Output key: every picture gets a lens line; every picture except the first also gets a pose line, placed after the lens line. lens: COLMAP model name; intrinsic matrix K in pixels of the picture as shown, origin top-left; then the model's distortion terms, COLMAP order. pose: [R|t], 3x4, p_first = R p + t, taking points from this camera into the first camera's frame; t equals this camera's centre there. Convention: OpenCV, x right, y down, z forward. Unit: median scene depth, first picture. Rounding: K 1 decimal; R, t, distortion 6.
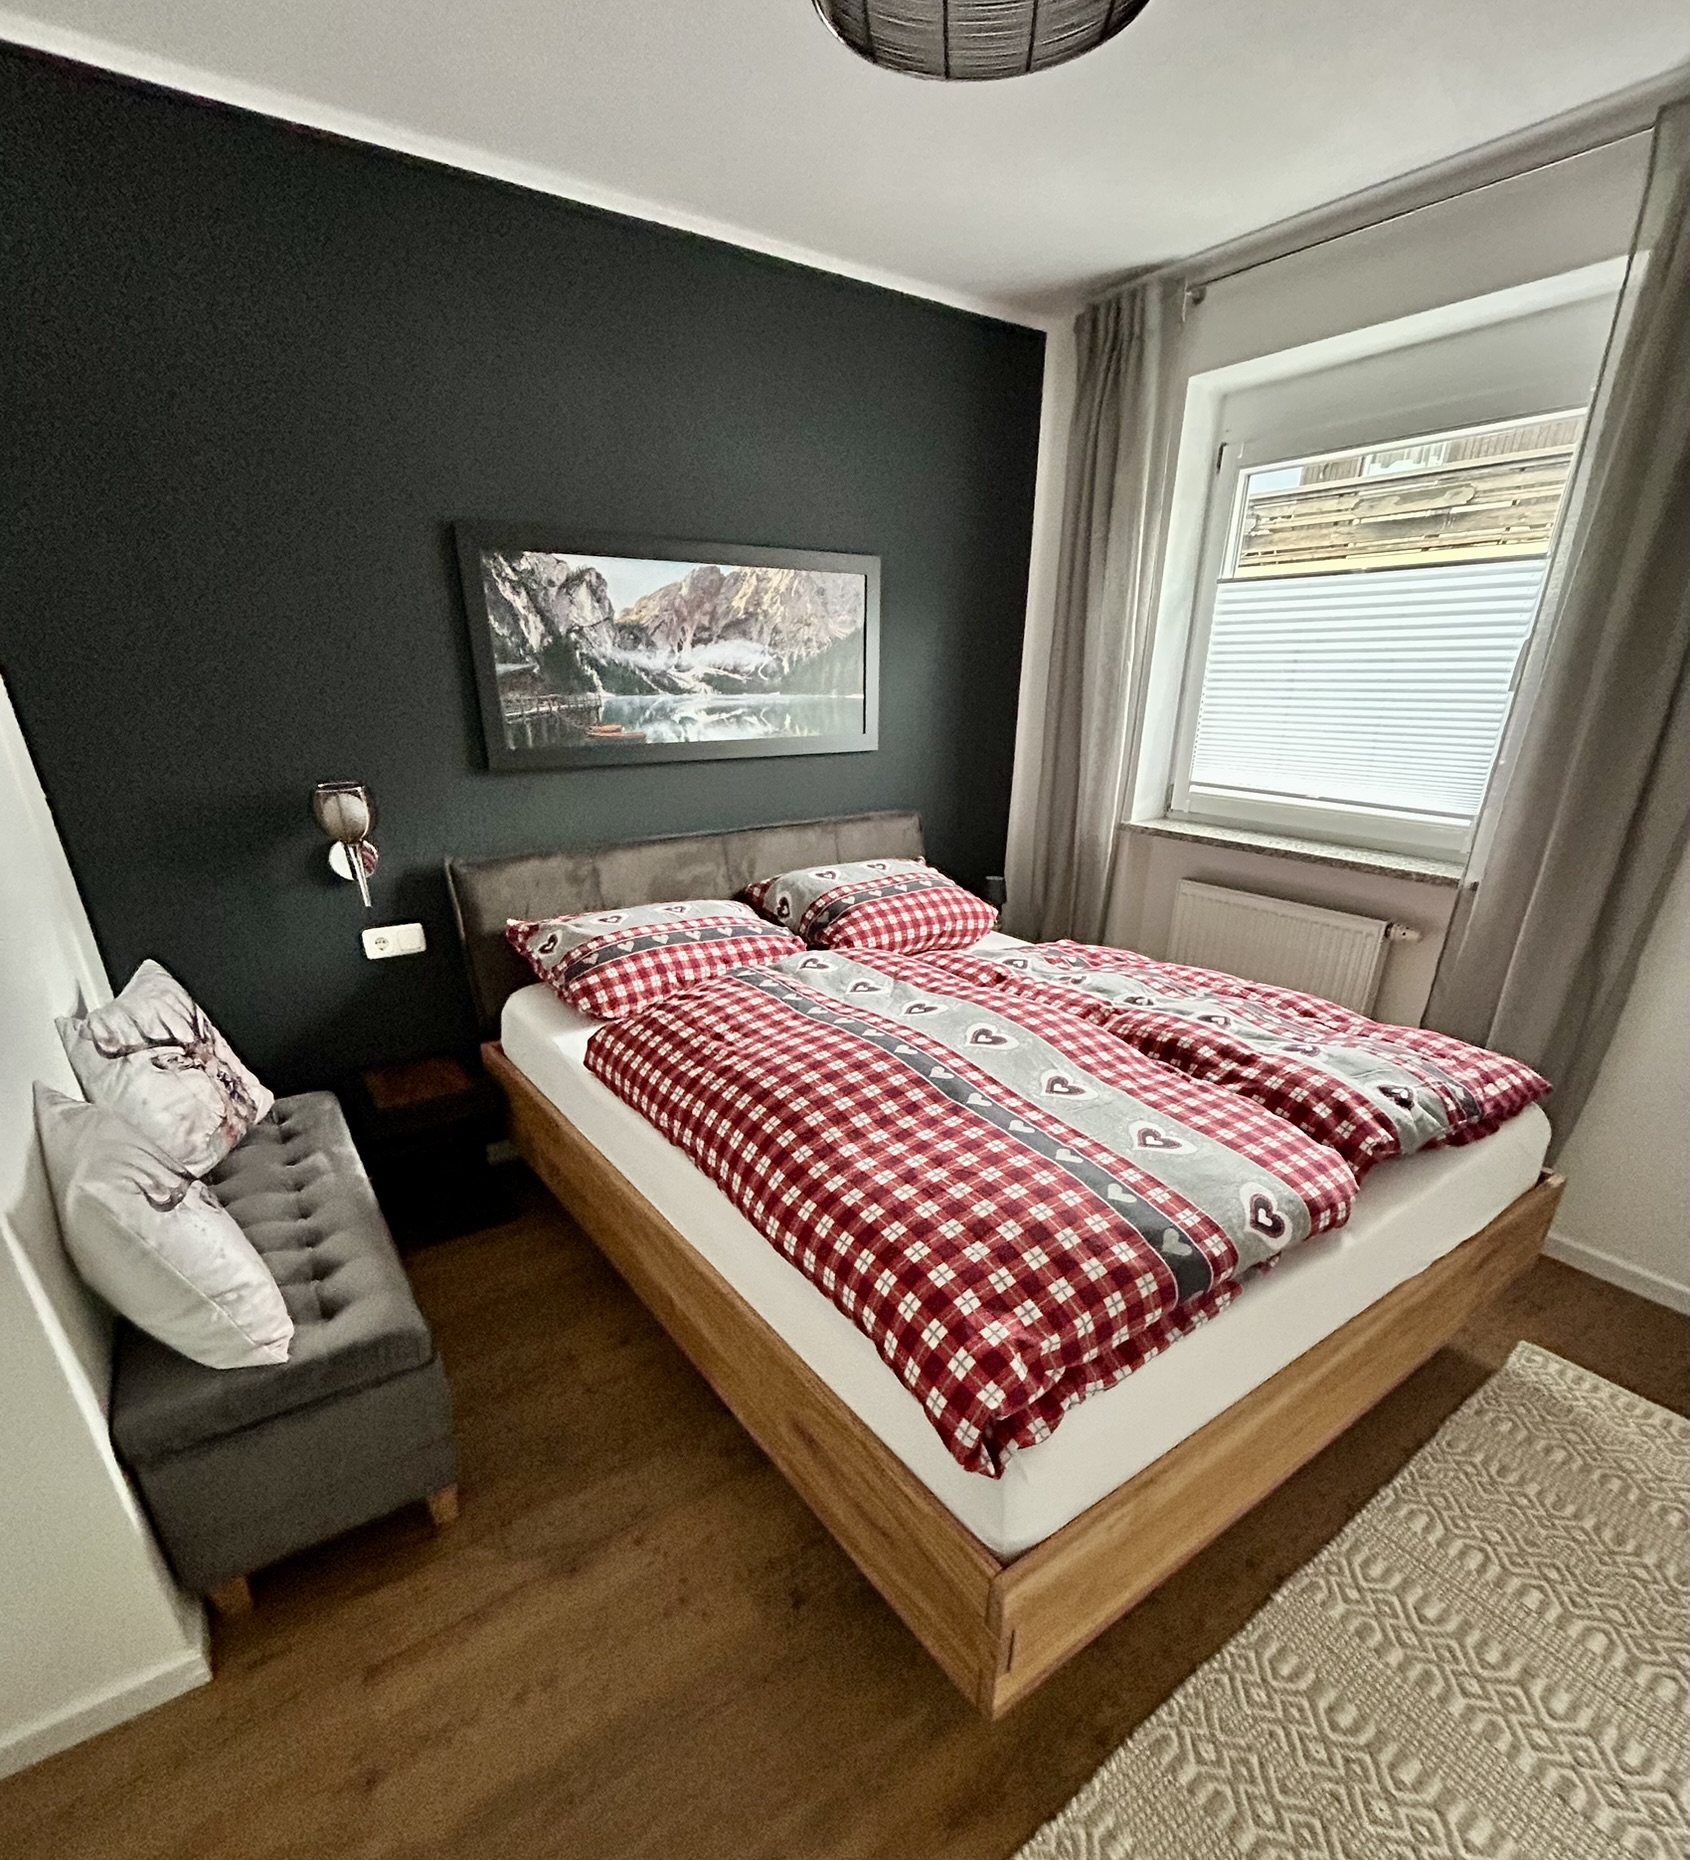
lens RADIAL K [[920.1, 0, 858.5], [0, 920.1, 1077.1], [0, 0, 1]] dist [-0.005831, -0.000952]
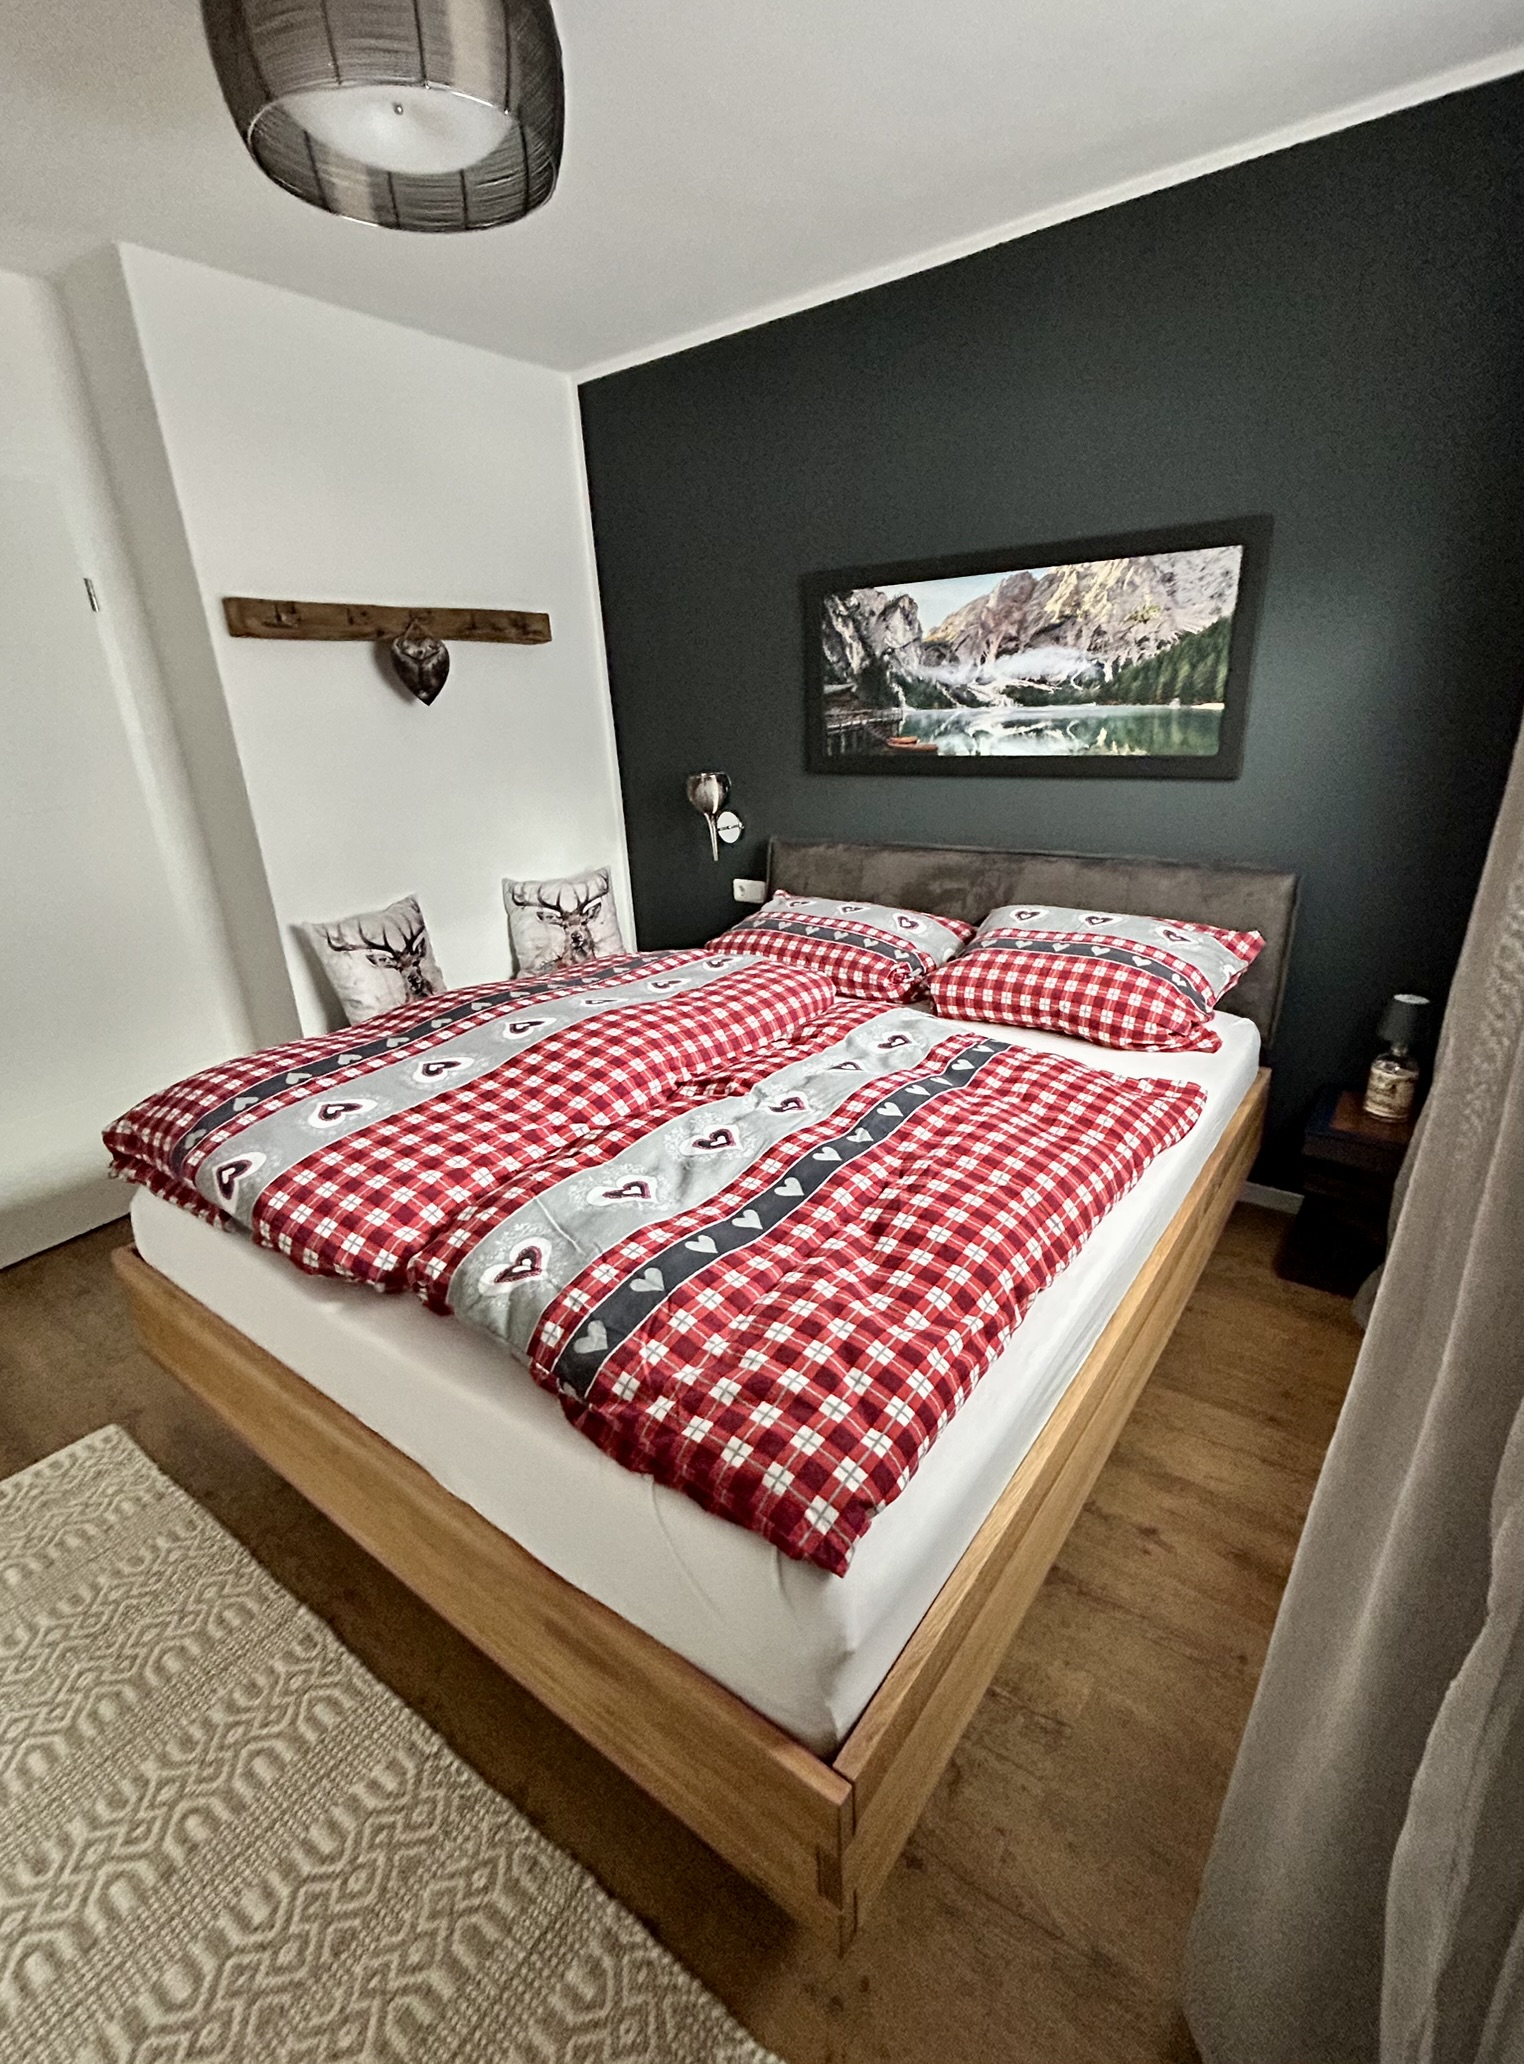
lens RADIAL K [[945.0, 0, 765.9], [0, 945.0, 1044.7], [0, 0, 1]] dist [-0.004706, 0.000001]
pose [[0.299353, 0.314160, -0.900939, 0.765708], [-0.350353, 0.914472, 0.202468, -0.216377], [0.887491, 0.255037, 0.383817, 0.514085]]
